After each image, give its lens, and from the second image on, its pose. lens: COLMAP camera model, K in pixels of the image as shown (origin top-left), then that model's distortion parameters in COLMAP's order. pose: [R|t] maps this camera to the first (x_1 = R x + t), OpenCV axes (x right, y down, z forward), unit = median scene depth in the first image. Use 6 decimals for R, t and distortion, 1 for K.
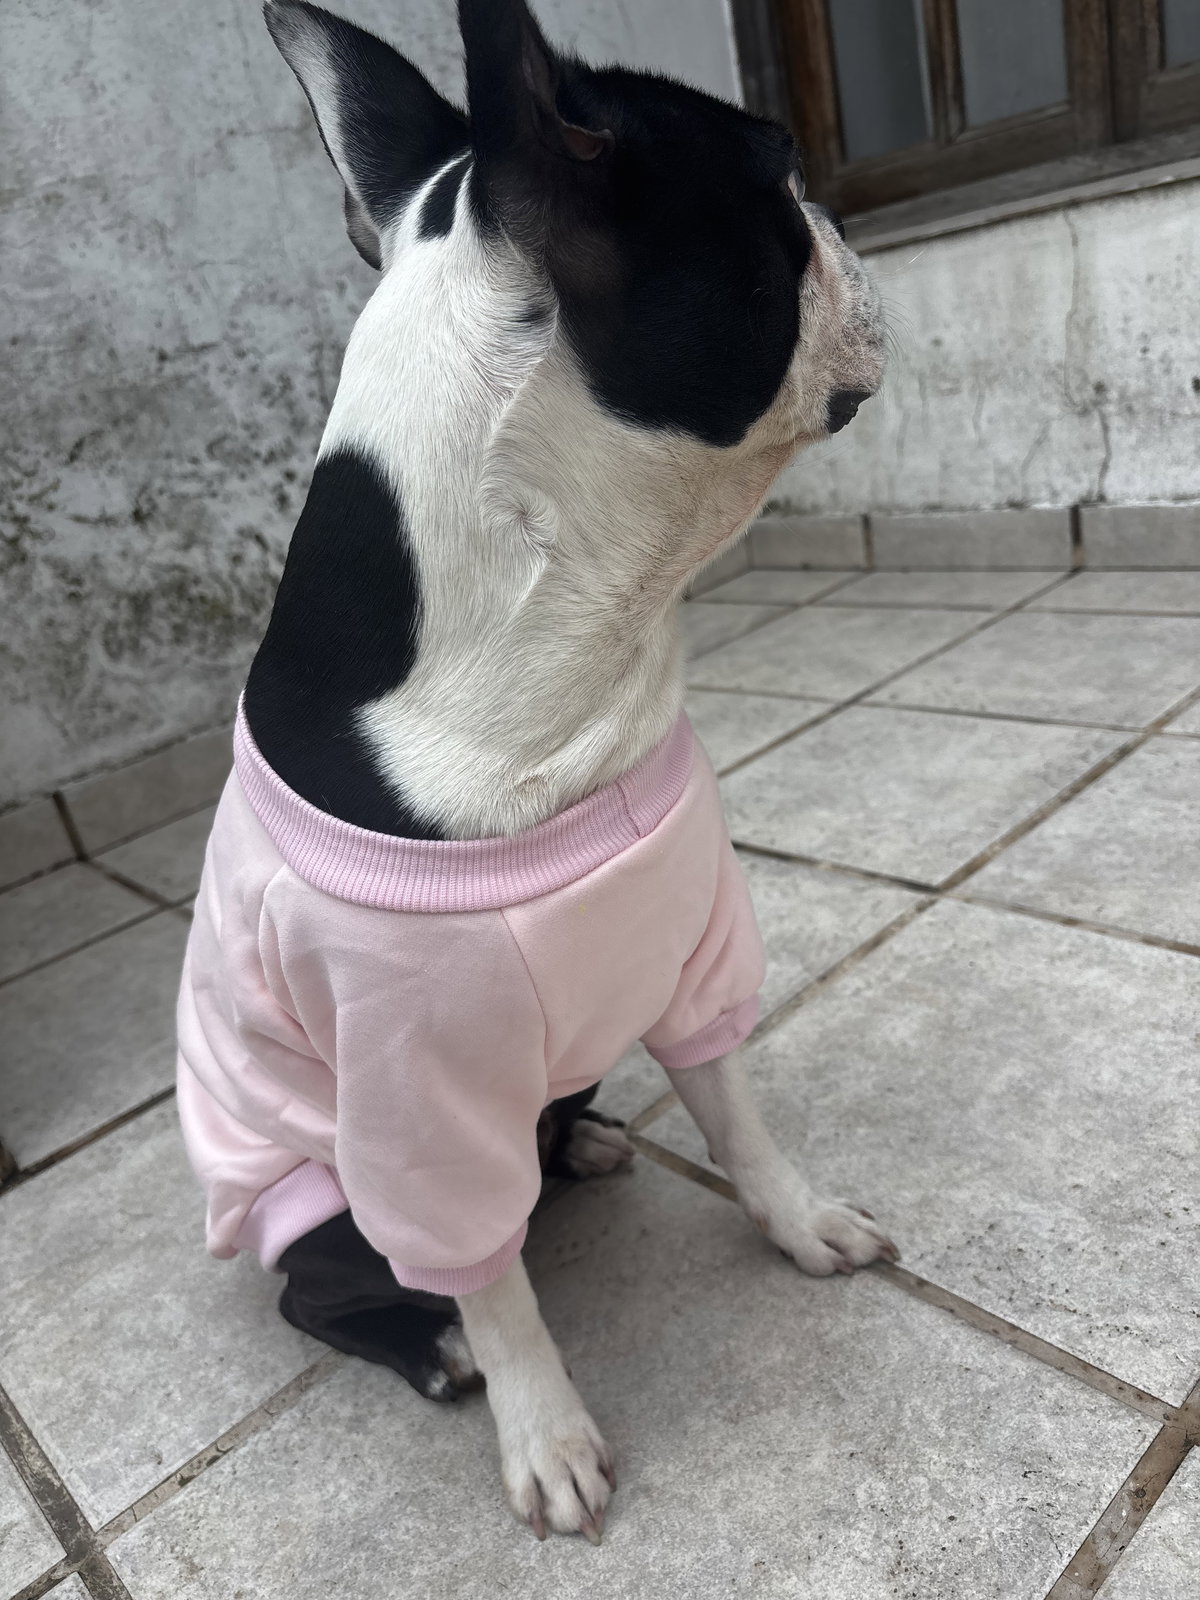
lens RADIAL K [[1214.8, 0, 608.6], [0, 1214.8, 869.2], [0, 0, 1]] dist [-0.016726, -0.005191]
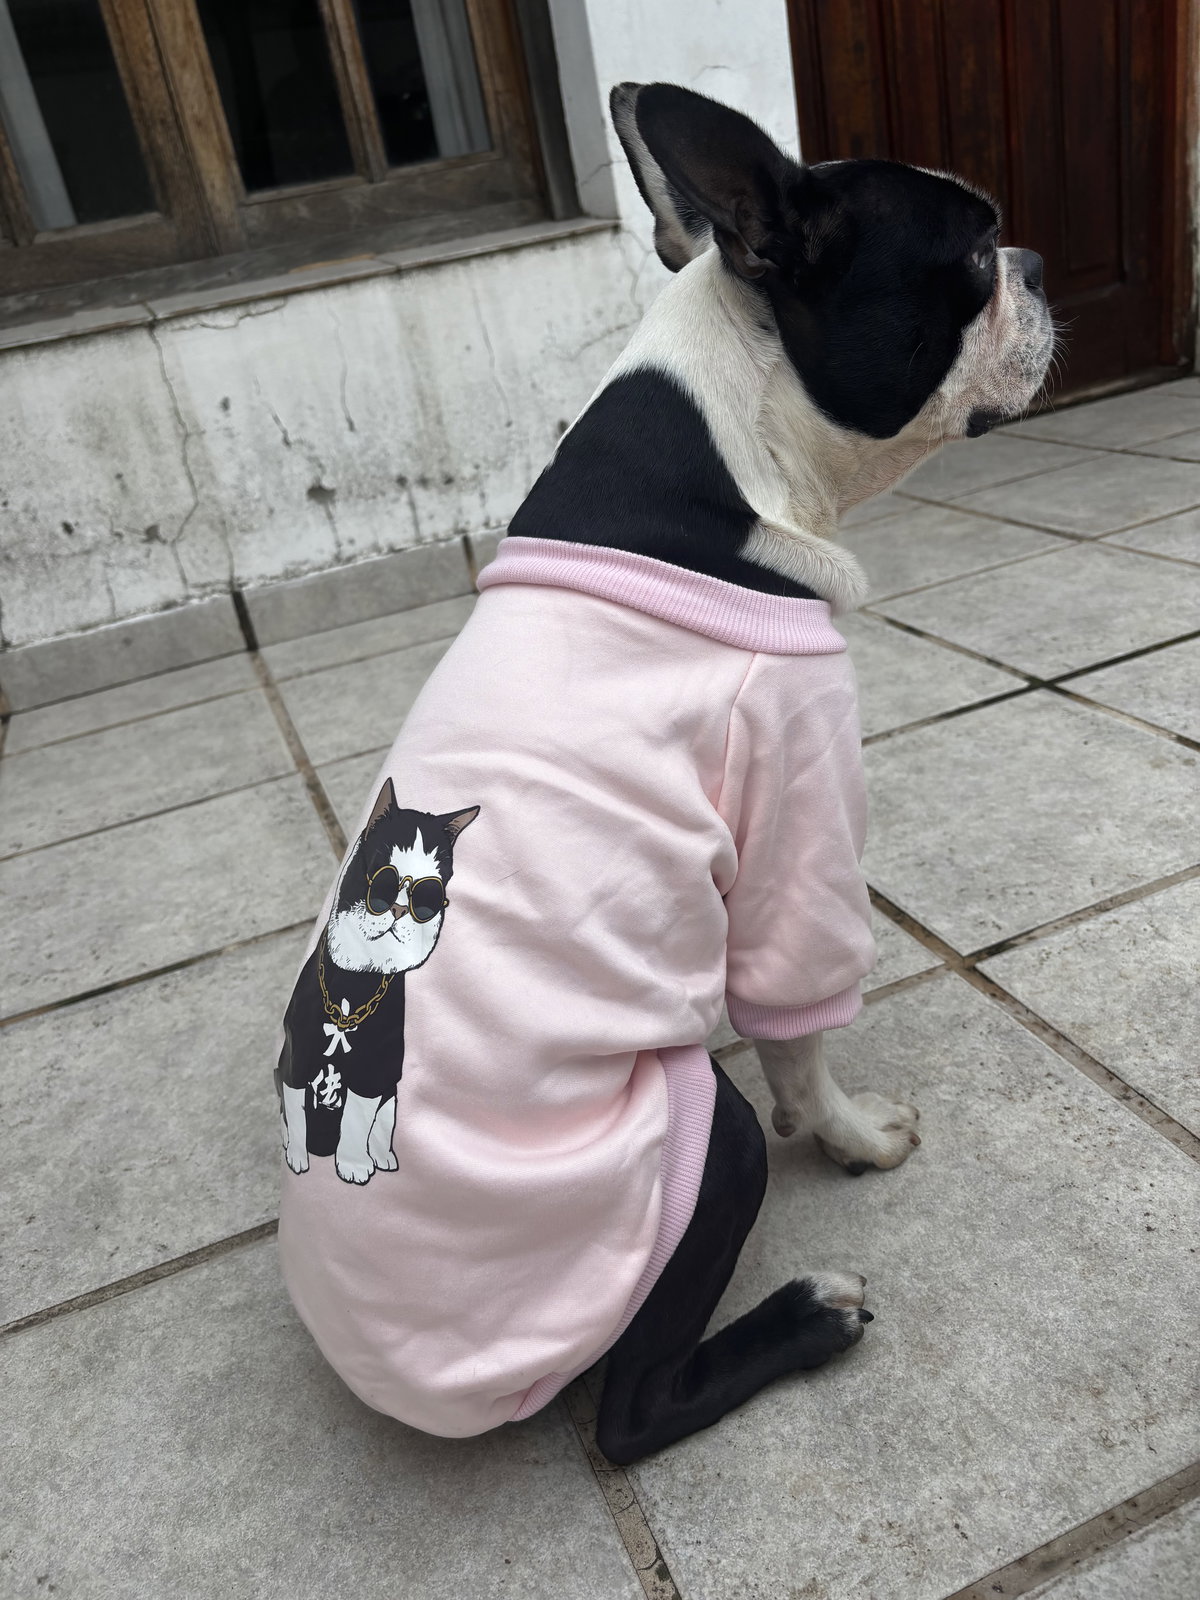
lens RADIAL K [[1234.8, 0, 600.0], [0, 1234.8, 800.0], [0, 0, 1]] dist [0.001595, -0.010049]
pose [[0.394761, -0.265193, 0.879680, -0.440113], [0.463386, 0.884216, 0.058614, -0.023247], [-0.793371, 0.384493, 0.471941, 0.198752]]
